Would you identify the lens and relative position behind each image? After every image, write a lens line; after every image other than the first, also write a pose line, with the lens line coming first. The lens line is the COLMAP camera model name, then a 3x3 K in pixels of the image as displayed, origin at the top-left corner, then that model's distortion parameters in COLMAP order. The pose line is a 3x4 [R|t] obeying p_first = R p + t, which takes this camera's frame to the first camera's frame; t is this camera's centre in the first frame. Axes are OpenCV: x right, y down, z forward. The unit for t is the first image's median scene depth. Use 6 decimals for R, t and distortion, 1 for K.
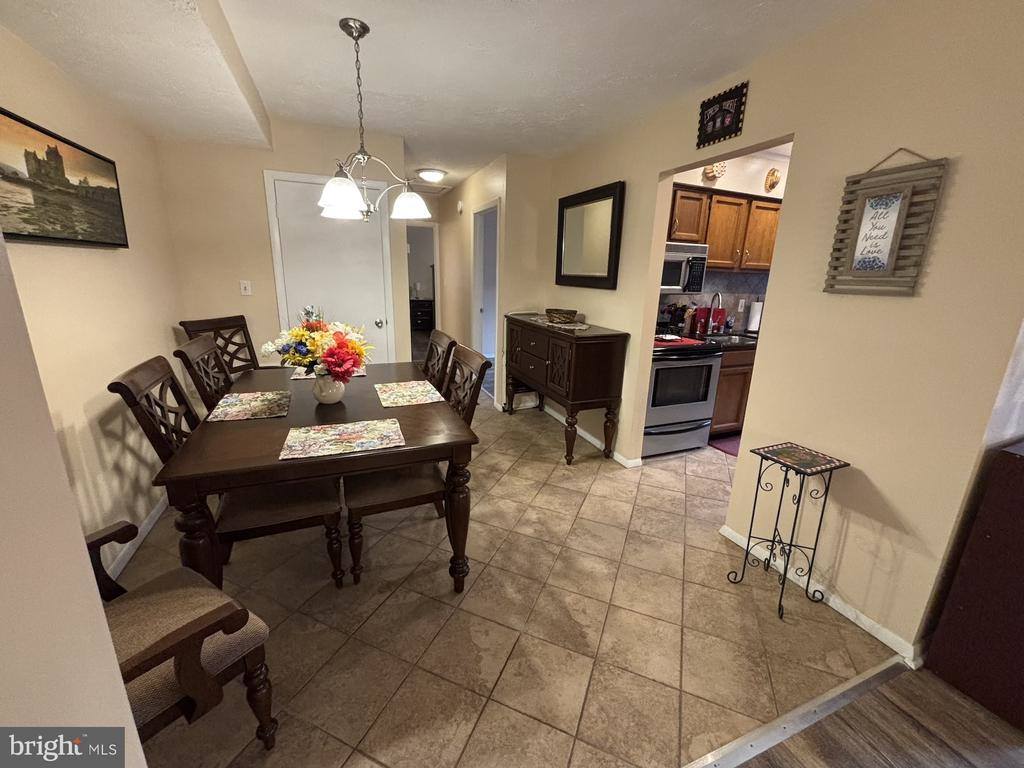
lens RADIAL K [[410.6, 0, 503.4], [0, 410.6, 385.4], [0, 0, 1]] dist [0.009608, -0.000358]
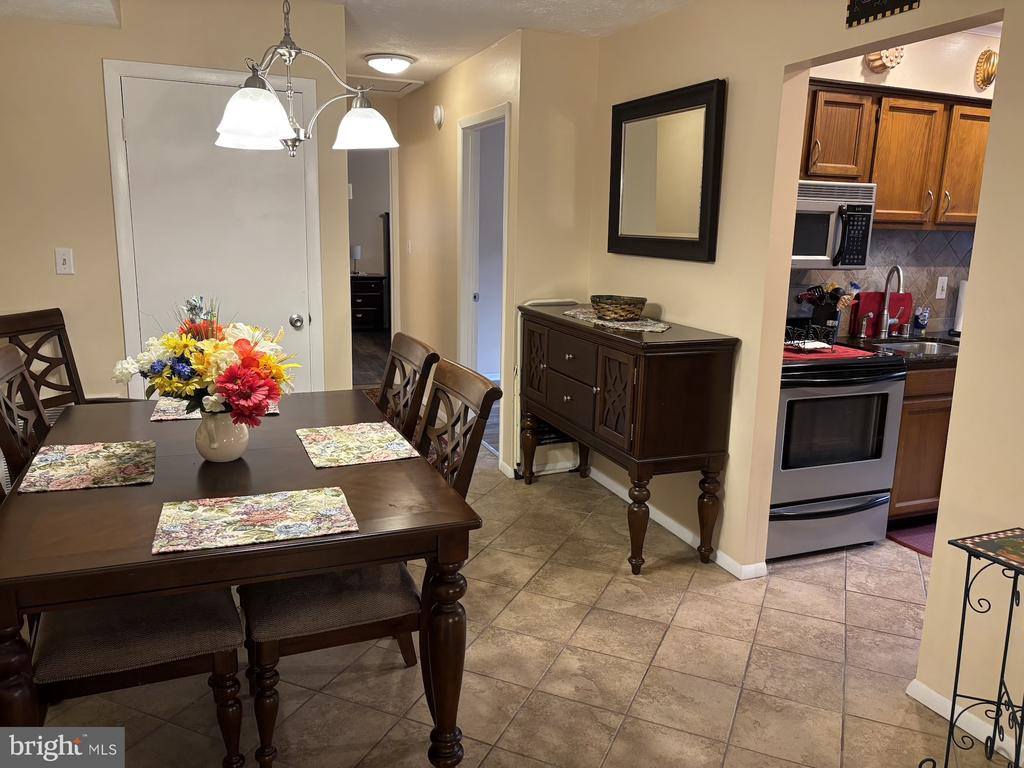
lens RADIAL K [[774.2, 0, 512.0], [0, 774.2, 384.0], [0, 0, 1]] dist [0.032053, -0.000898]
pose [[0.999995, -0.002205, 0.002146, -0.012013], [0.002336, 0.998010, -0.063008, 0.003605], [-0.002003, 0.063013, 0.998011, -0.081893]]
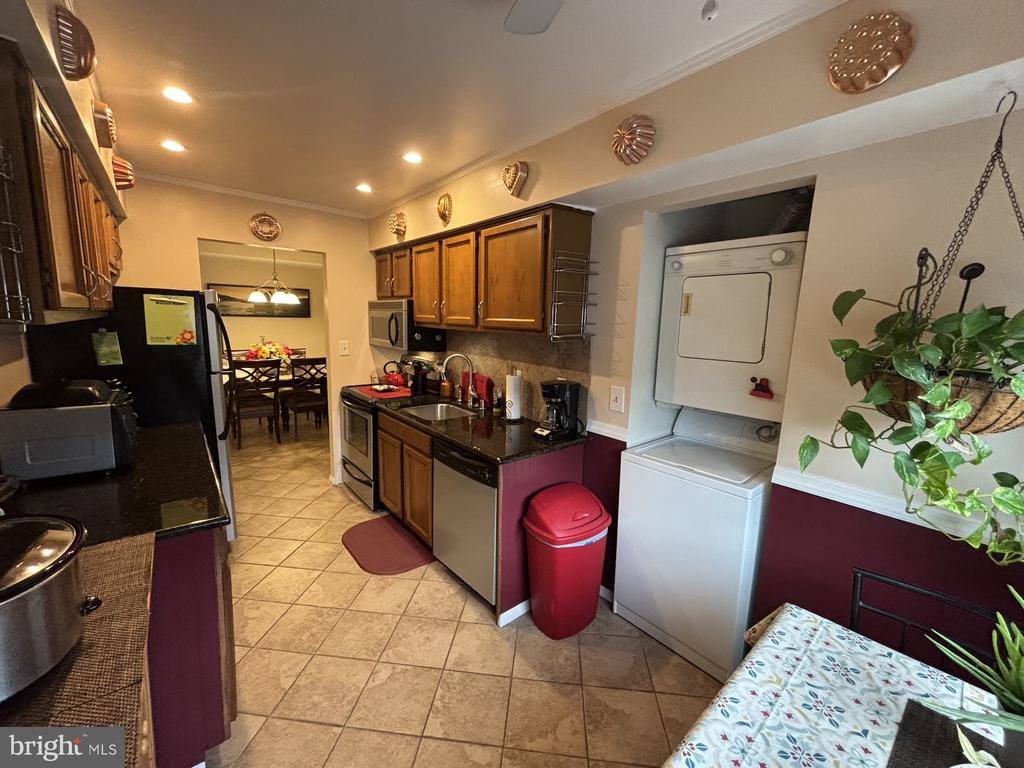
lens RADIAL K [[410.6, 0, 503.4], [0, 410.6, 385.4], [0, 0, 1]] dist [0.009608, -0.000358]
pose [[0.257784, 0.161889, -0.952544, 2.025898], [-0.210272, 0.971634, 0.108228, -0.426840], [0.943045, 0.172394, 0.284512, 1.361754]]
